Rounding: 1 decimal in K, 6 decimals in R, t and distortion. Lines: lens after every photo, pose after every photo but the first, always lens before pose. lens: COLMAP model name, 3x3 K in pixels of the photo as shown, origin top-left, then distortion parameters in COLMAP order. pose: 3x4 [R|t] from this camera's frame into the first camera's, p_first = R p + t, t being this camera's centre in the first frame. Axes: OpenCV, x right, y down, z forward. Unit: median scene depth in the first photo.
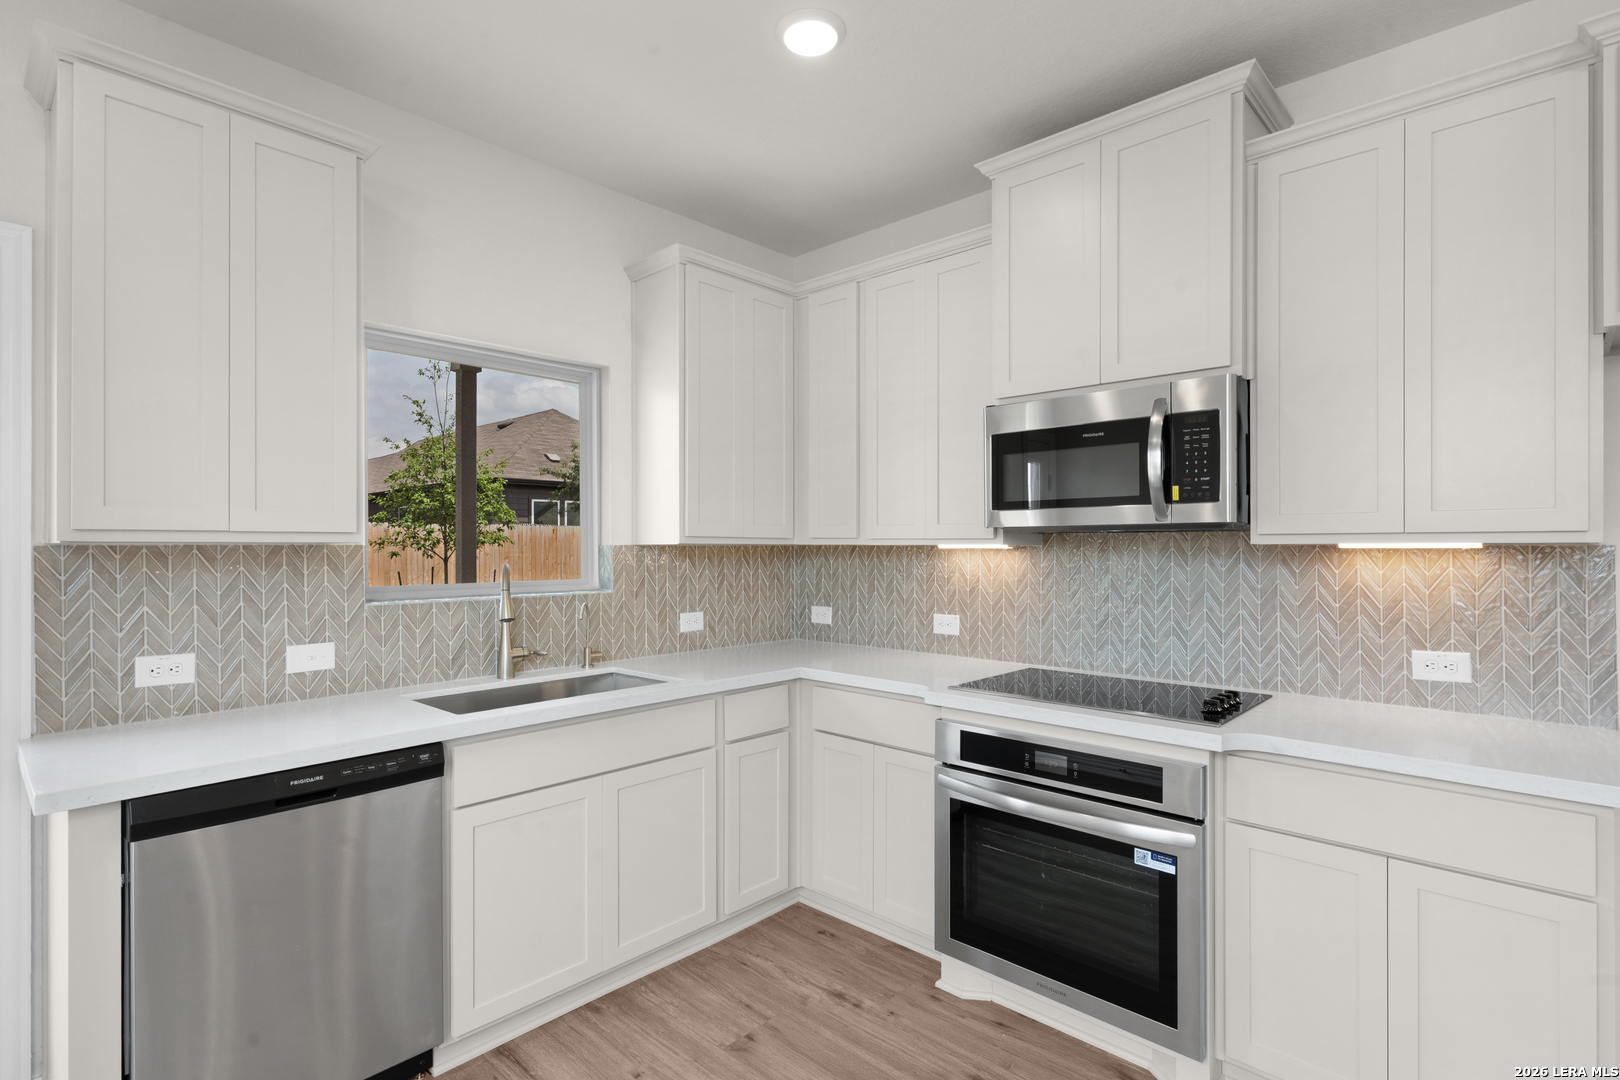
lens RADIAL K [[790.9, 0, 805.0], [0, 790.9, 546.1], [0, 0, 1]] dist [-0.000642, 0.000614]
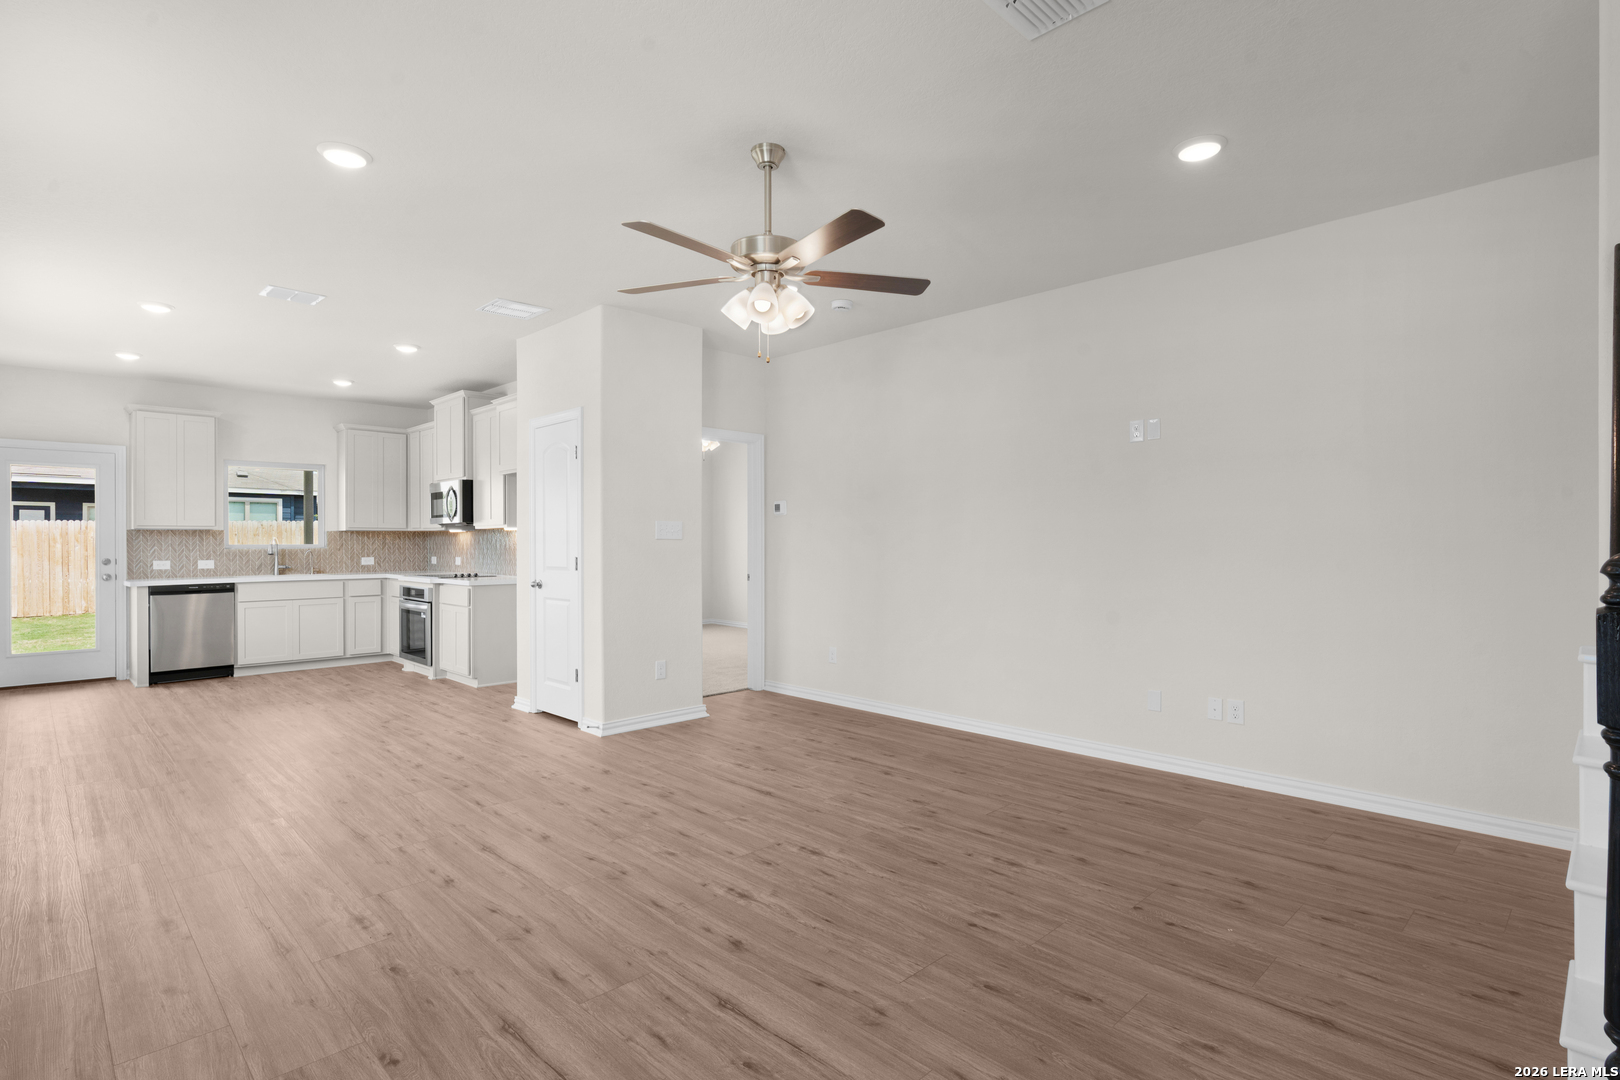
lens RADIAL K [[790.9, 0, 805.0], [0, 790.9, 546.1], [0, 0, 1]] dist [-0.000642, 0.000614]
pose [[0.999361, -0.001925, -0.035679, 2.048420], [0.002110, 0.999984, 0.005158, 0.055584], [0.035669, -0.005230, 0.999350, -2.271540]]
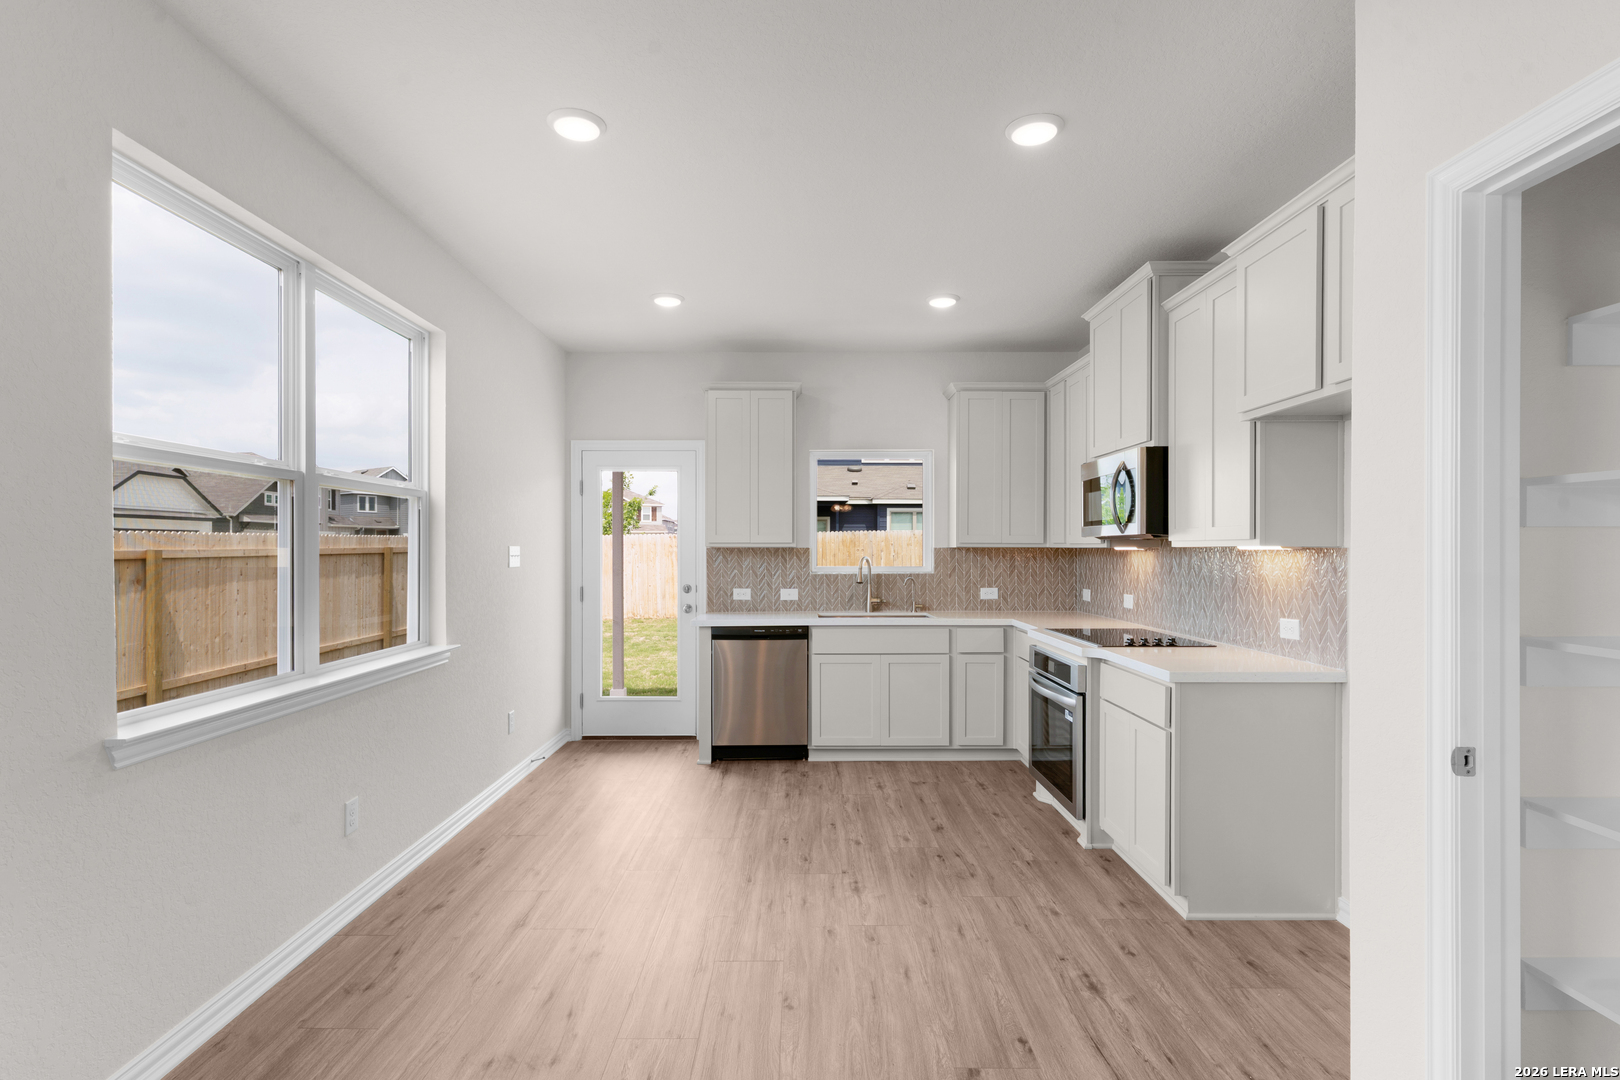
lens RADIAL K [[800.8, 0, 805.1], [0, 800.8, 547.4], [0, 0, 1]] dist [0.000318, 0.000151]
pose [[0.692371, -0.000344, -0.721542, 1.211412], [-0.000319, 1.000000, -0.000782, -0.000250], [0.721542, 0.000771, 0.692371, -0.679004]]
